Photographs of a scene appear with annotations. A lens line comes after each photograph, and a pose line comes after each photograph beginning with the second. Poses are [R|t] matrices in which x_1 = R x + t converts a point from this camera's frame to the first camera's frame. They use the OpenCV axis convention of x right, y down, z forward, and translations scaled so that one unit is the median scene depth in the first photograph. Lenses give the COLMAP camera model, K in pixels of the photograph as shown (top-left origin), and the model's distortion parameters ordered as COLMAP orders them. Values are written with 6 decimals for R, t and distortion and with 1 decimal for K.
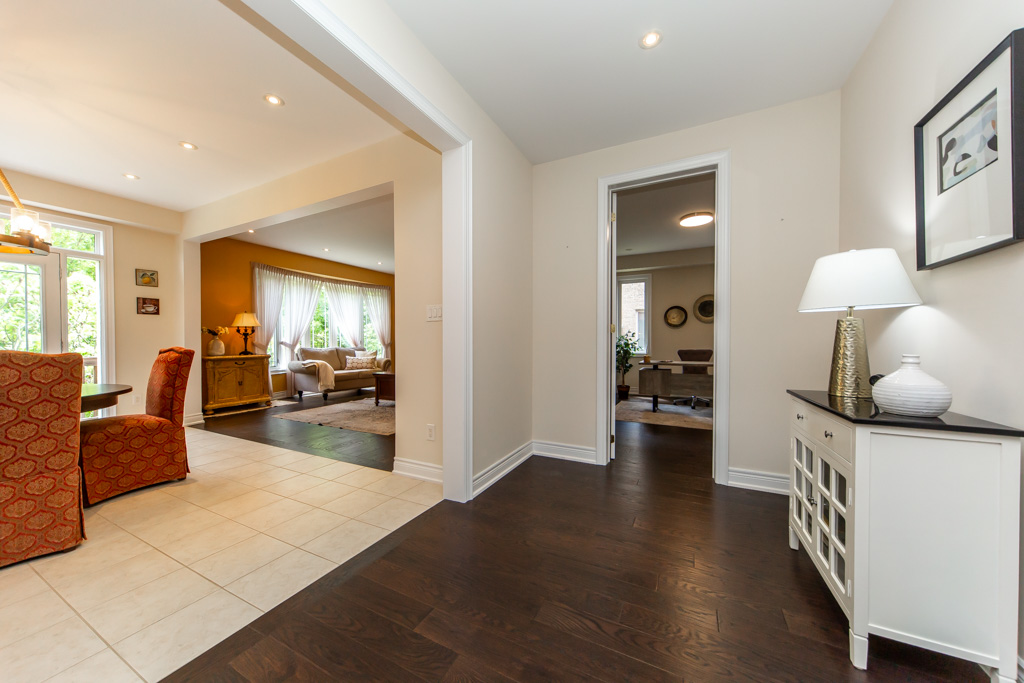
lens RADIAL K [[353.0, 0, 520.0], [0, 353.0, 345.6], [0, 0, 1]] dist [0.001107, -0.000059]
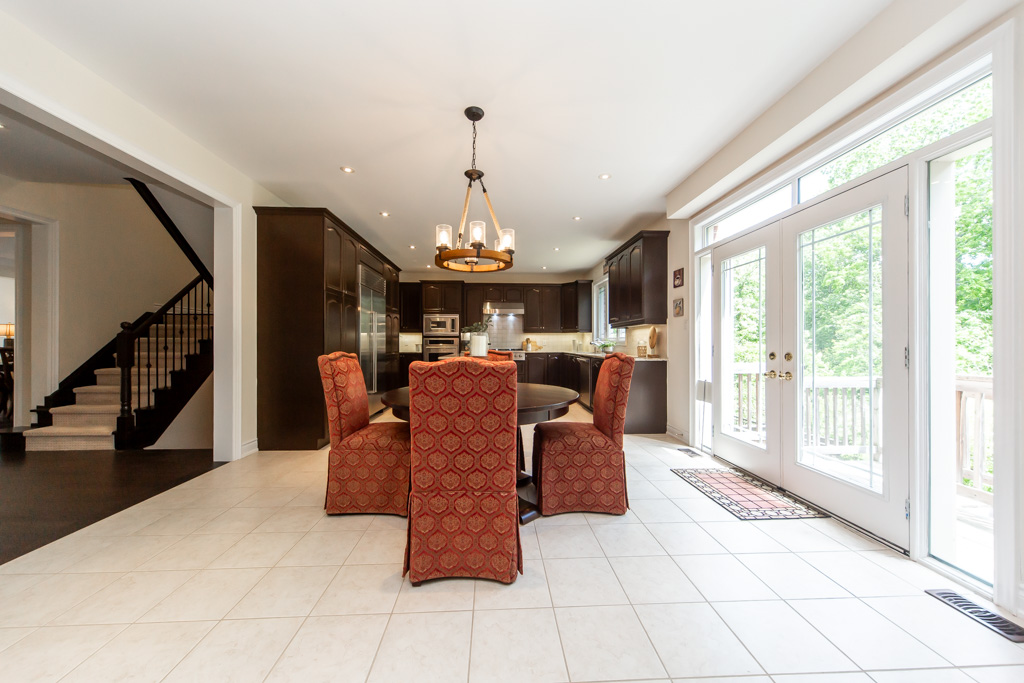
lens RADIAL K [[353.0, 0, 514.6], [0, 353.0, 340.3], [0, 0, 1]] dist [0.001107, -0.000059]
pose [[-0.878859, -0.003570, -0.477068, -0.366017], [-0.004436, 0.999990, 0.000690, -0.011210], [0.477061, 0.002723, -0.878866, 0.700965]]
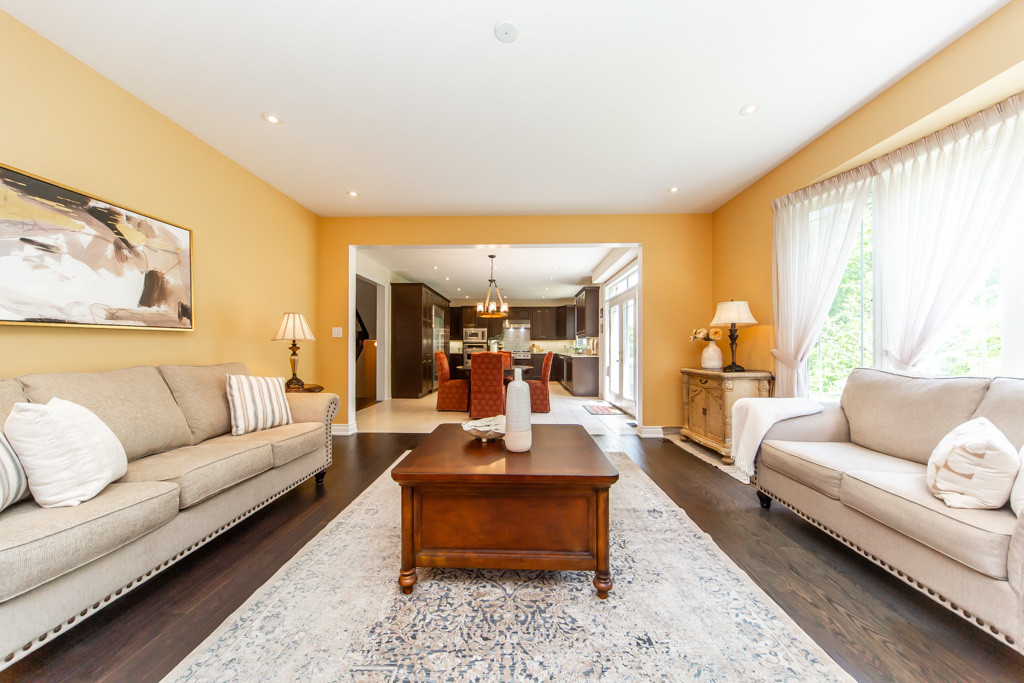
lens RADIAL K [[353.0, 0, 512.8], [0, 353.0, 343.6], [0, 0, 1]] dist [0.001107, -0.000059]
pose [[-0.916396, -0.003042, -0.400261, -0.175850], [-0.002765, 0.999995, -0.001269, -0.016611], [0.400263, -0.000056, -0.916400, 1.252123]]
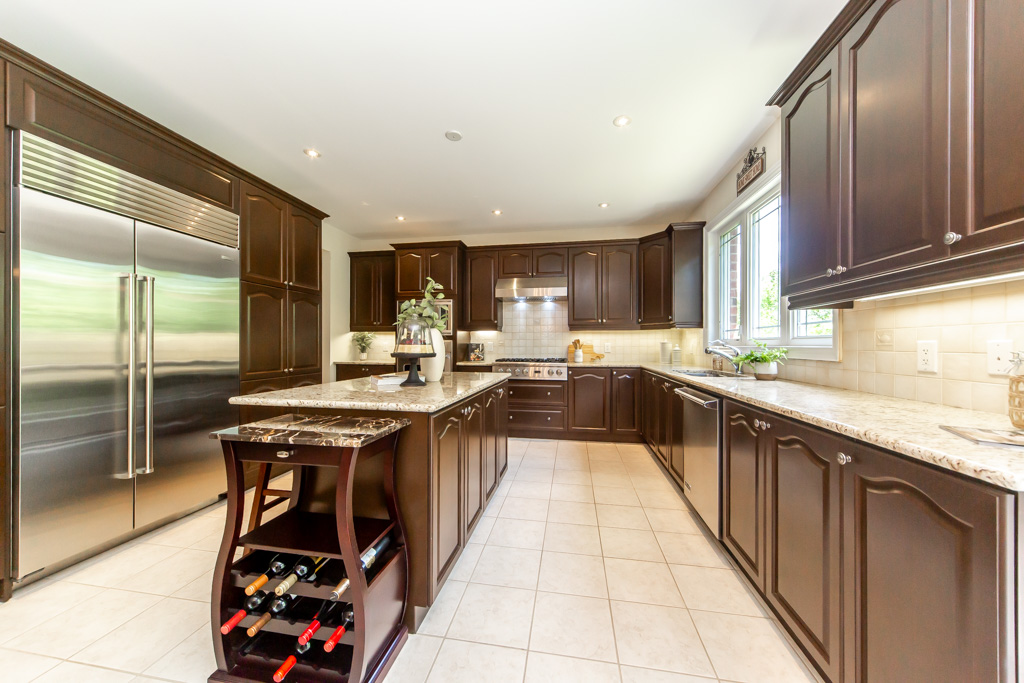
lens RADIAL K [[353.0, 0, 516.1], [0, 353.0, 343.8], [0, 0, 1]] dist [0.001107, -0.000059]
pose [[-0.962019, -0.001328, -0.272980, -0.695185], [-0.002877, 0.999982, 0.005275, -0.013641], [0.272968, 0.005860, -0.962005, 0.269907]]
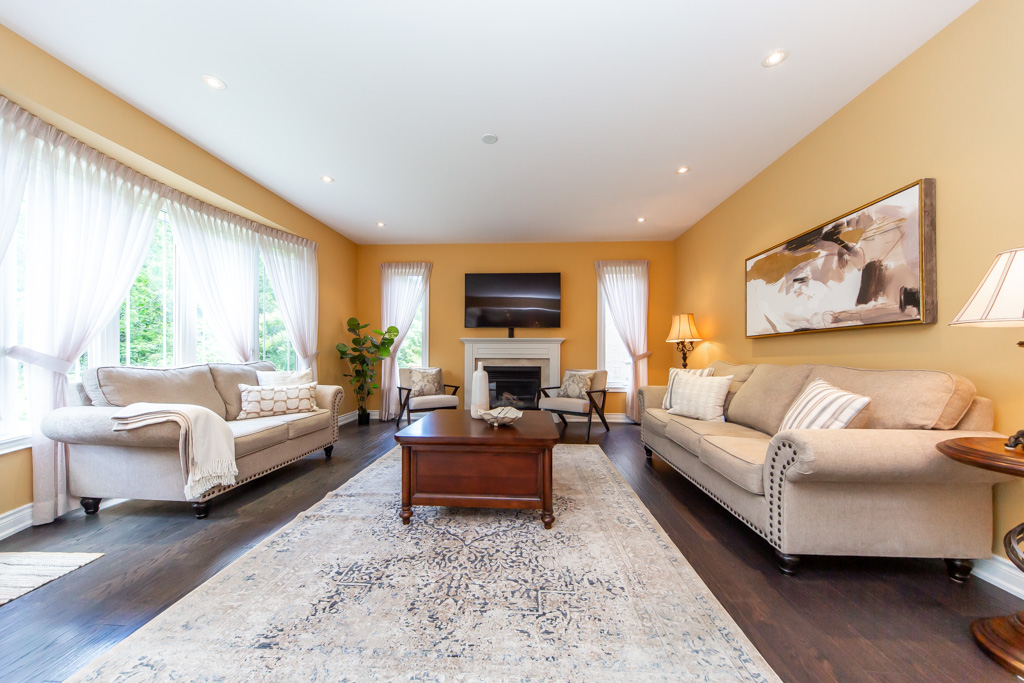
lens RADIAL K [[353.0, 0, 520.9], [0, 353.0, 353.7], [0, 0, 1]] dist [0.001107, -0.000059]
pose [[0.915660, 0.001838, 0.401949, -0.421662], [0.001381, 0.999969, -0.007719, -0.003268], [-0.401951, 0.007623, 0.915629, 0.579986]]
